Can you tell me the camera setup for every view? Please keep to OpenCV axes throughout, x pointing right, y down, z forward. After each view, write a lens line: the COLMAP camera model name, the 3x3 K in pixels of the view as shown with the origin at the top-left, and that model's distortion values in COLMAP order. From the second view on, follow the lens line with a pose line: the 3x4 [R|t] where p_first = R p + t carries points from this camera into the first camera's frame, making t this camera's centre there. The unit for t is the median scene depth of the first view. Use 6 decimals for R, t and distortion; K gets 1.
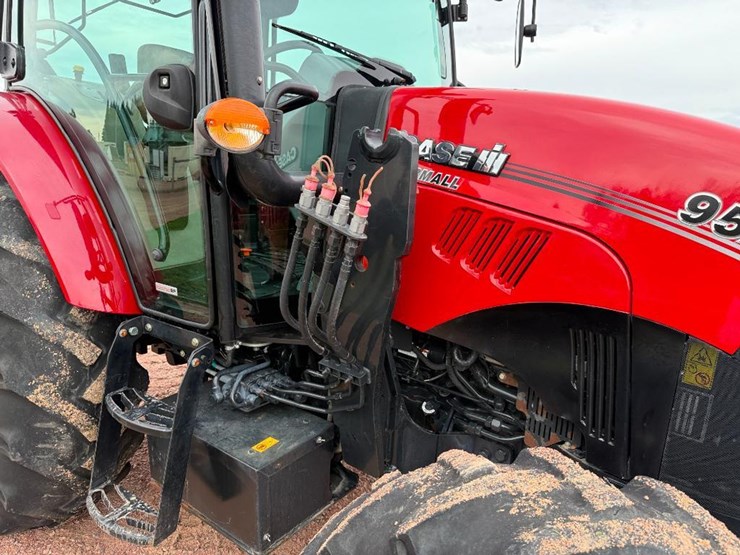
lens RADIAL K [[530.8, 0, 370.0], [0, 530.8, 277.5], [0, 0, 1]] dist [0.009405, 0.002543]
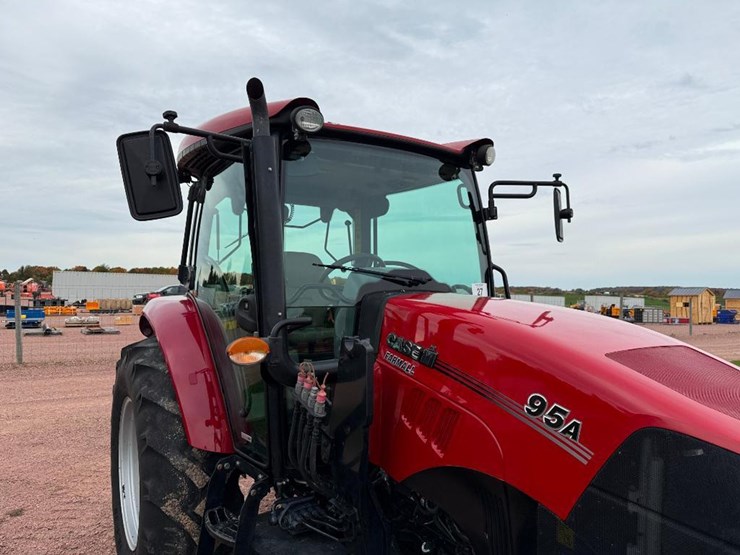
lens RADIAL K [[523.1, 0, 366.4], [0, 523.1, 276.6], [0, 0, 1]] dist [0.092523, -0.156628]
pose [[0.938468, -0.056978, -0.340633, 0.440736], [-0.022607, 0.974047, -0.225214, -0.086291], [0.344625, 0.219057, 0.912824, -0.305285]]
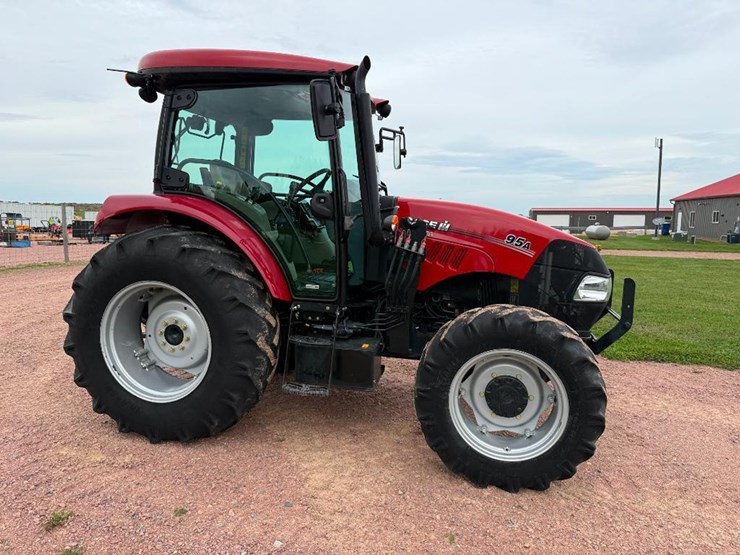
lens RADIAL K [[523.1, 0, 366.4], [0, 523.1, 276.6], [0, 0, 1]] dist [0.092523, -0.156628]
pose [[0.911129, -0.089528, 0.402279, -1.046685], [0.113544, 0.992873, -0.036202, 0.083548], [-0.396171, 0.078661, 0.914801, -1.117999]]
